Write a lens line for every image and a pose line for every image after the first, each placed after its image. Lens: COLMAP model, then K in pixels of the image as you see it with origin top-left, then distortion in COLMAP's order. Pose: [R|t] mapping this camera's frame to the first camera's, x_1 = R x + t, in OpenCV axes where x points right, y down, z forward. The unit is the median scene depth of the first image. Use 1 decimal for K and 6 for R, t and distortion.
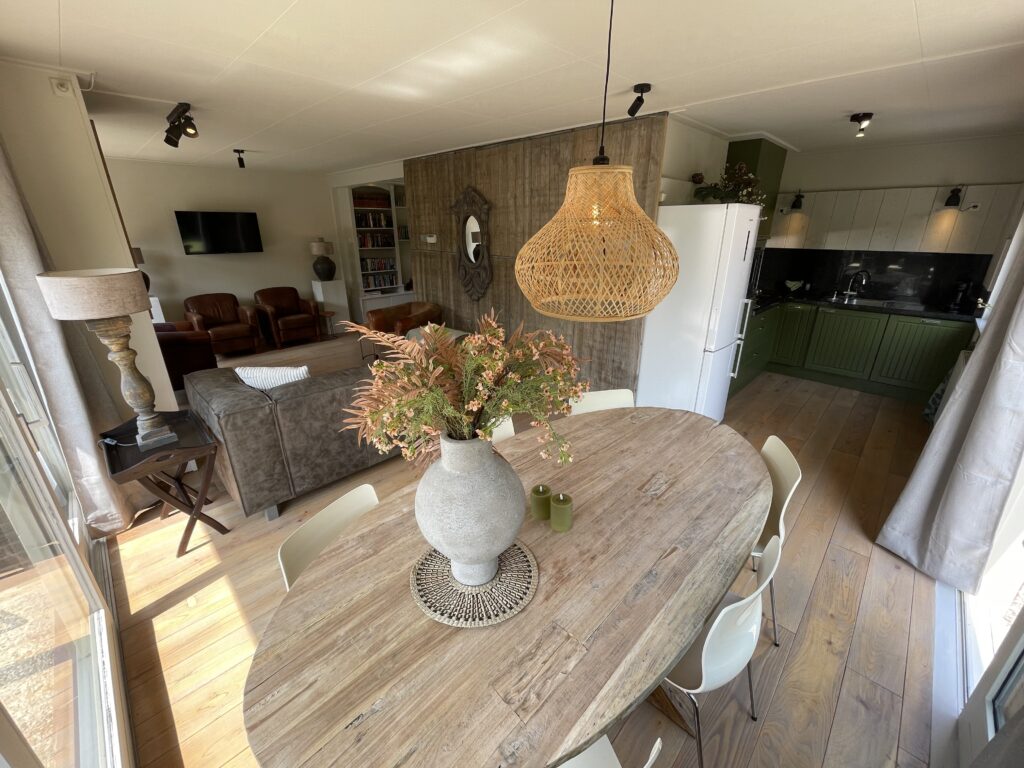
lens RADIAL K [[414.1, 0, 511.3], [0, 414.1, 382.5], [0, 0, 1]] dist [-0.007918, 0.002545]
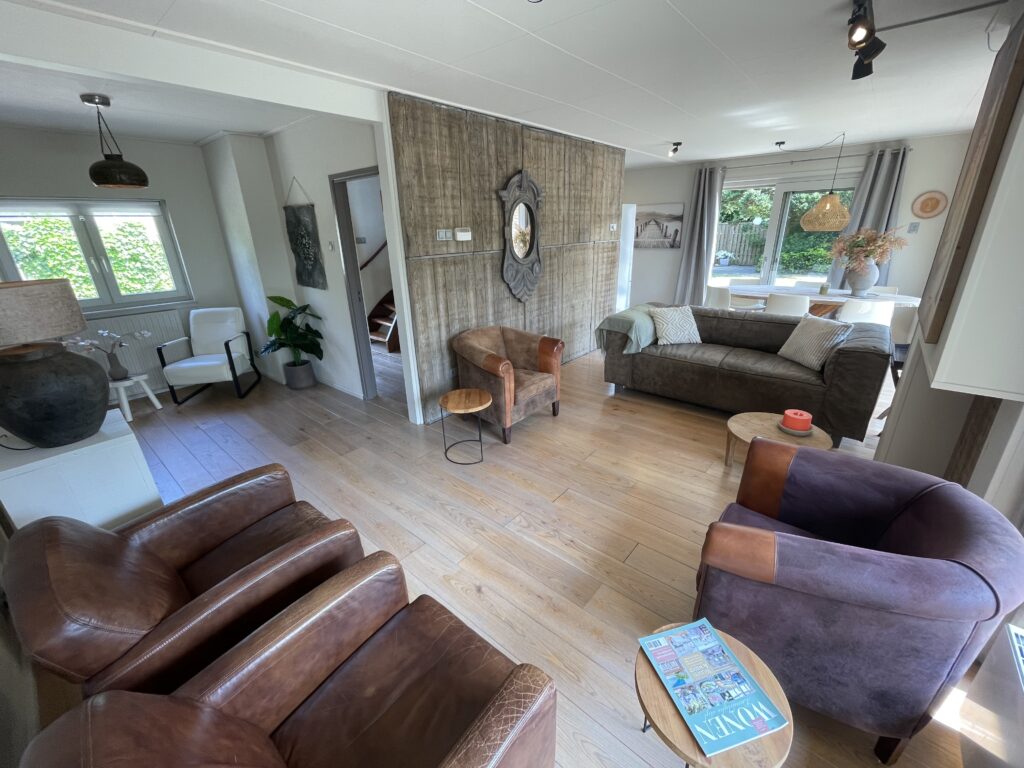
lens RADIAL K [[414.1, 0, 508.3], [0, 414.1, 385.9], [0, 0, 1]] dist [-0.007918, 0.002545]
pose [[-0.064202, -0.352144, 0.933741, -1.110821], [0.383275, 0.855209, 0.348880, -0.419602], [-0.921400, 0.380278, 0.080062, 1.187017]]
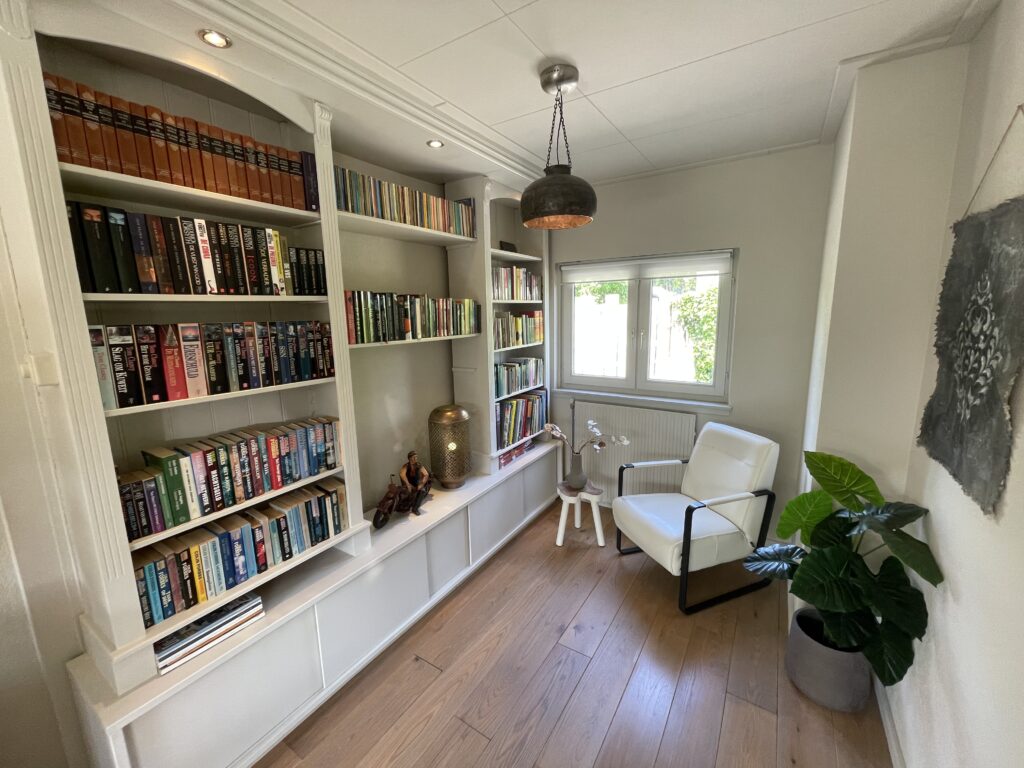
lens RADIAL K [[414.1, 0, 510.9], [0, 414.1, 387.5], [0, 0, 1]] dist [-0.007918, 0.002545]
pose [[0.979751, -0.049203, 0.194081, -0.415277], [0.084561, 0.980328, -0.178346, -0.493219], [-0.181488, 0.191146, 0.964637, 1.374858]]
